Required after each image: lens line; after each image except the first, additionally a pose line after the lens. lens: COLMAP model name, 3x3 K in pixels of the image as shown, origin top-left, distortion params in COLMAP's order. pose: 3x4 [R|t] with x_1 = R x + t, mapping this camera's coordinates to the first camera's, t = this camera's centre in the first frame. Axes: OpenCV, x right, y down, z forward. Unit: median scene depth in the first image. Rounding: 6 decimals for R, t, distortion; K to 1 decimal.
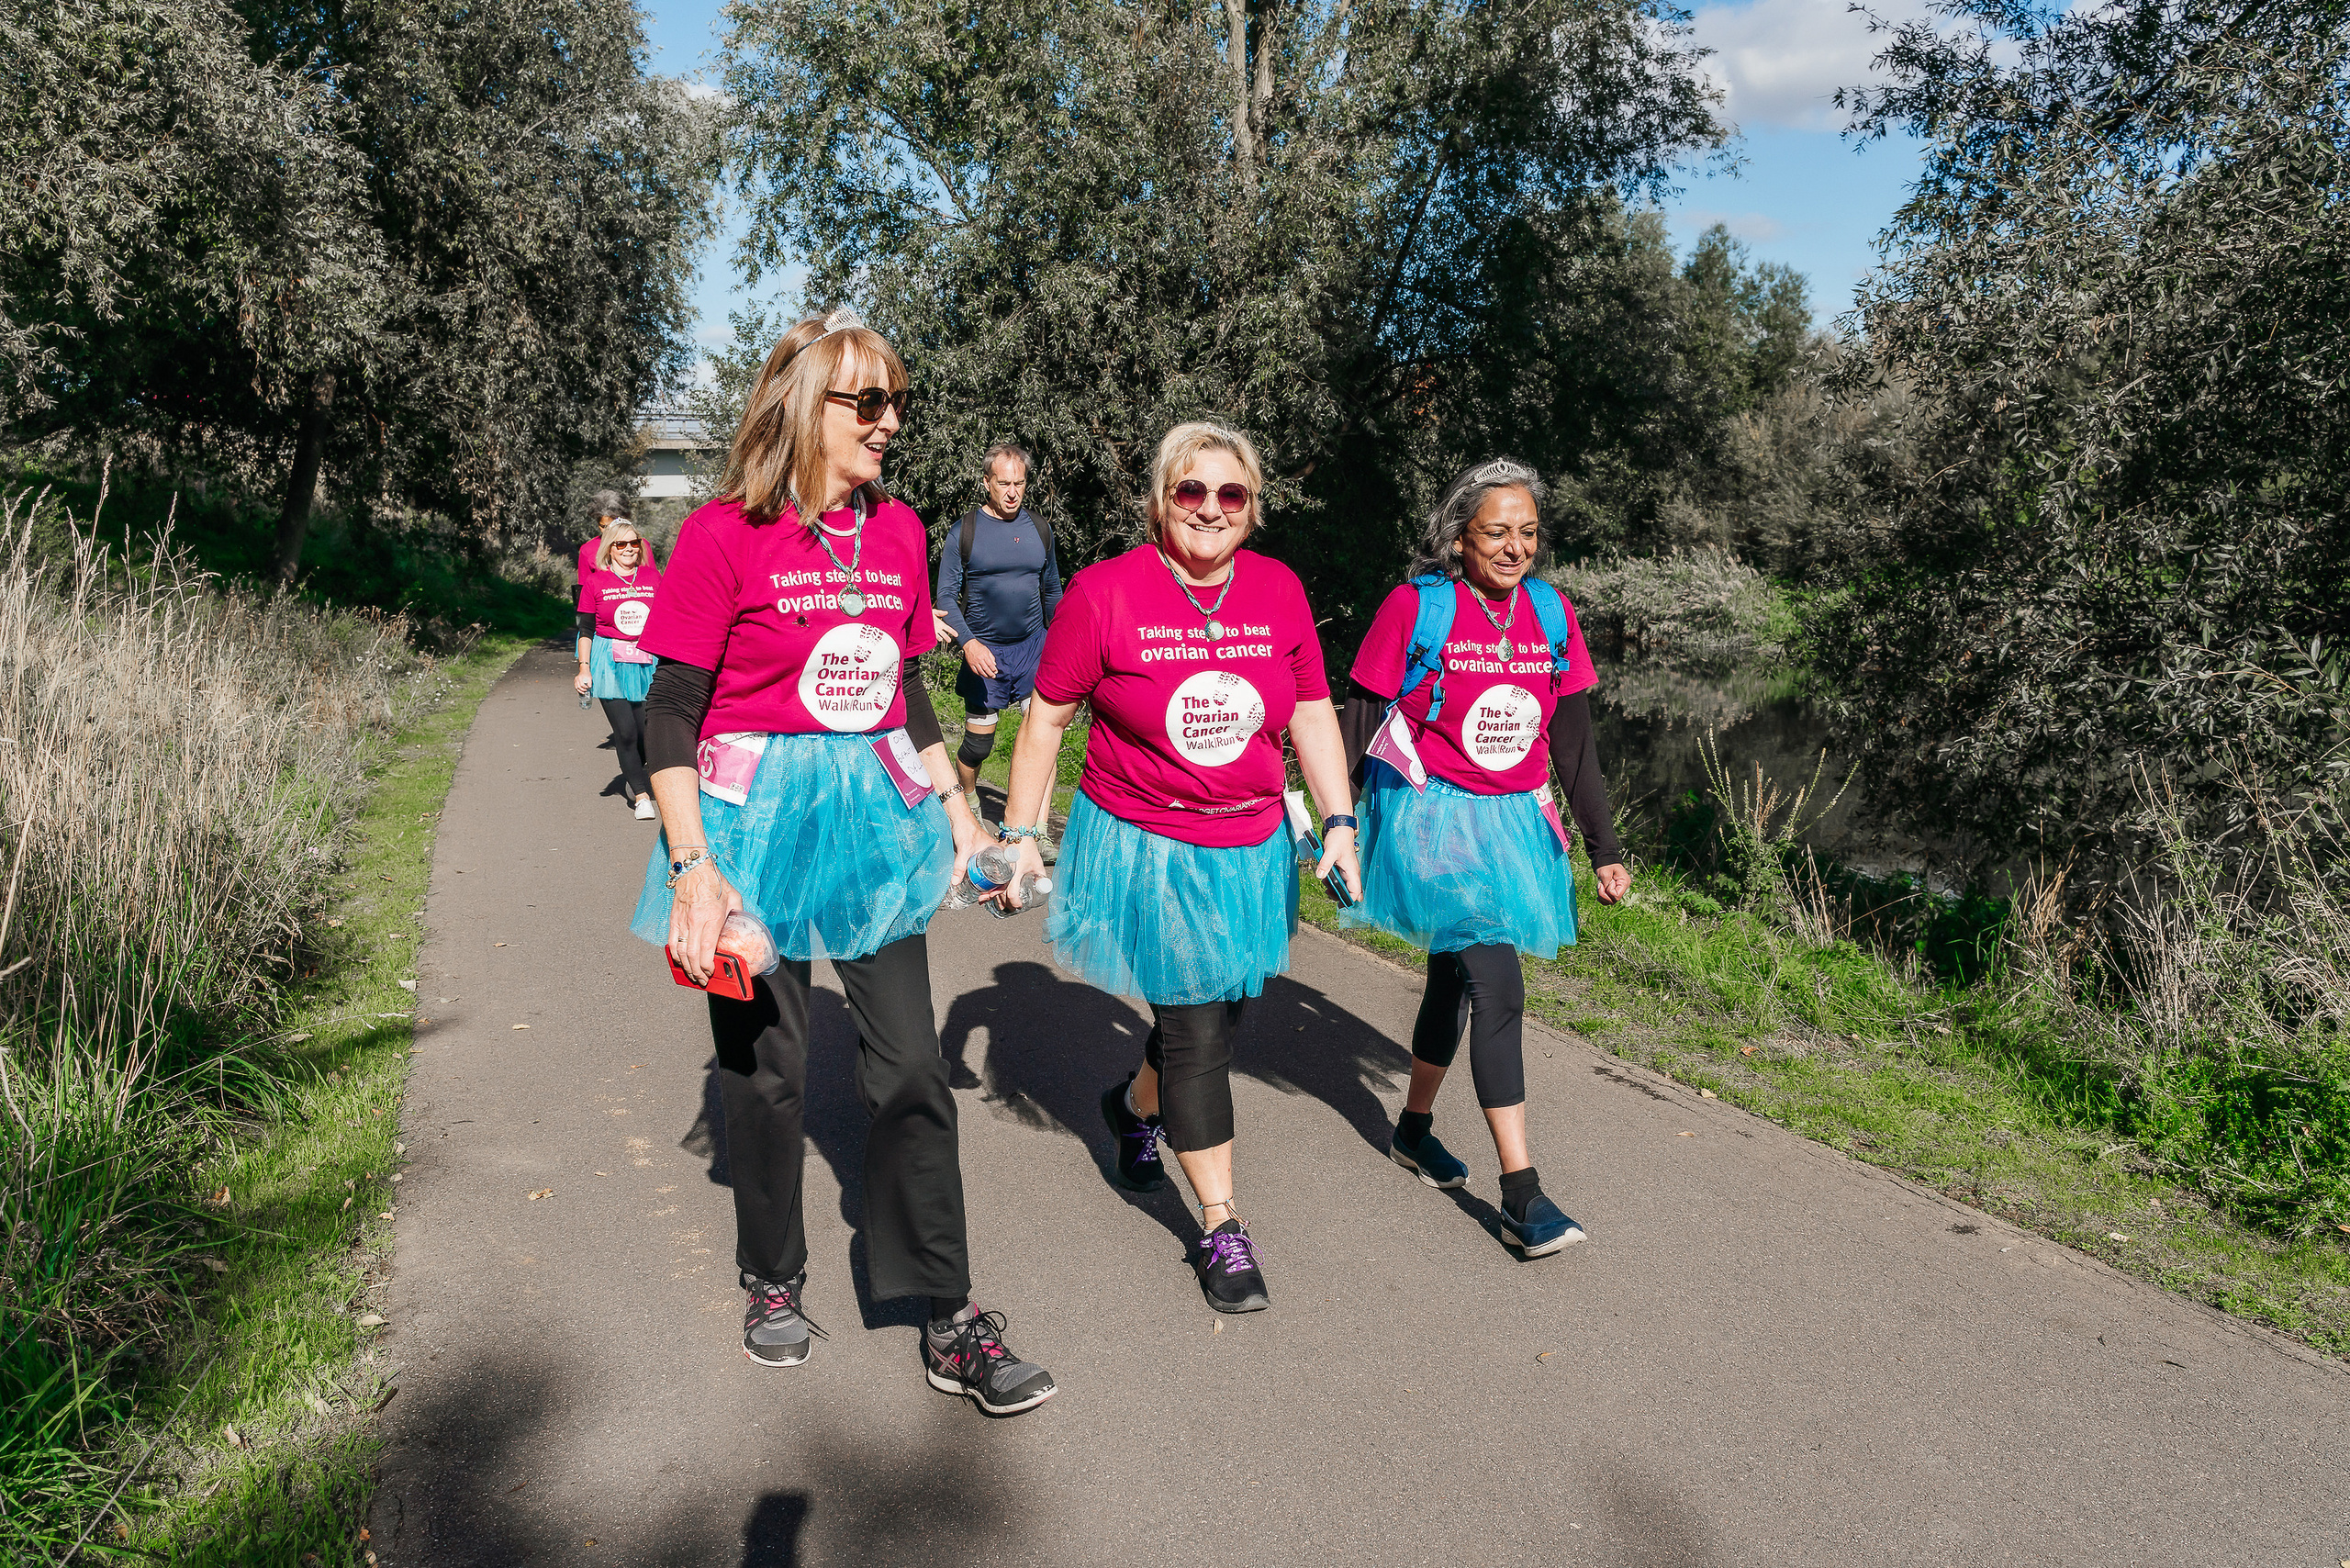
lens RADIAL K [[1892.8, 0, 1172.7], [0, 1892.8, 789.1], [0, 0, 1]] dist [0.004122, 0.003304]
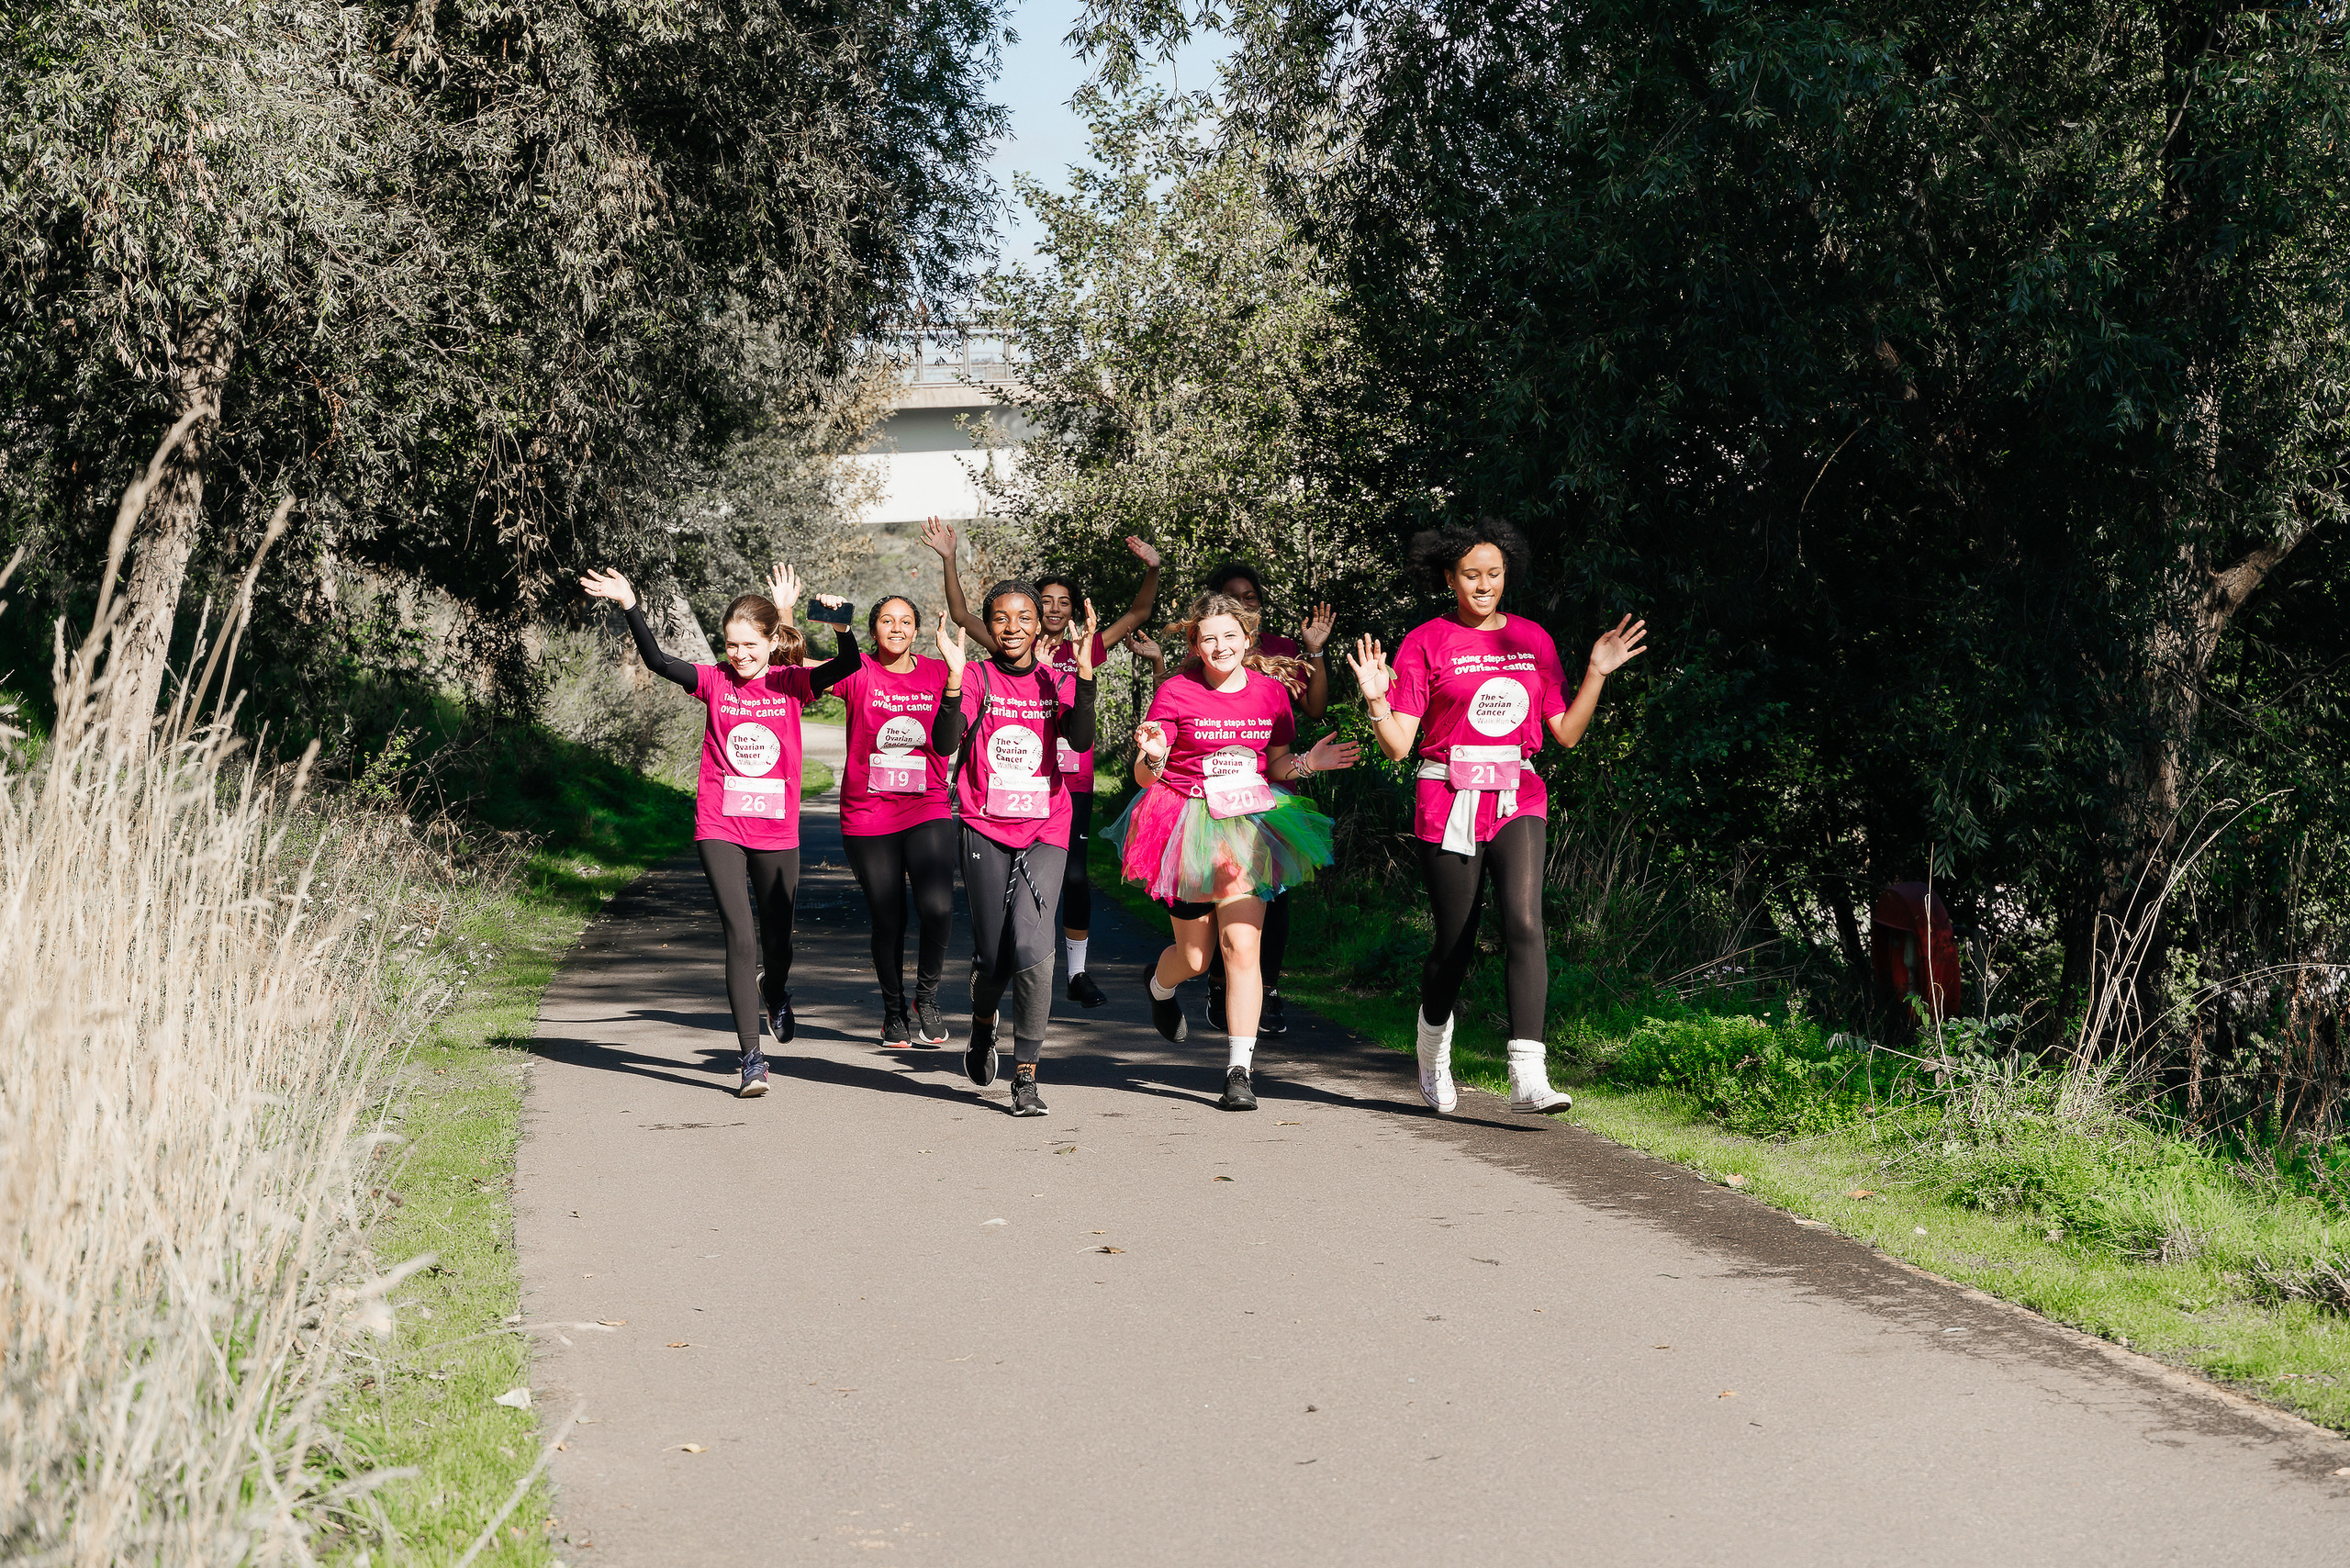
lens RADIAL K [[5491.8, 0, 1174.9], [0, 5491.8, 786.2], [0, 0, 1]] dist [-0.494669, 0.000000]
pose [[0.977474, -0.016754, -0.210392, 0.056995], [-0.003617, 0.995368, -0.096068, 0.026383], [0.211027, 0.094665, 0.972885, -0.227371]]
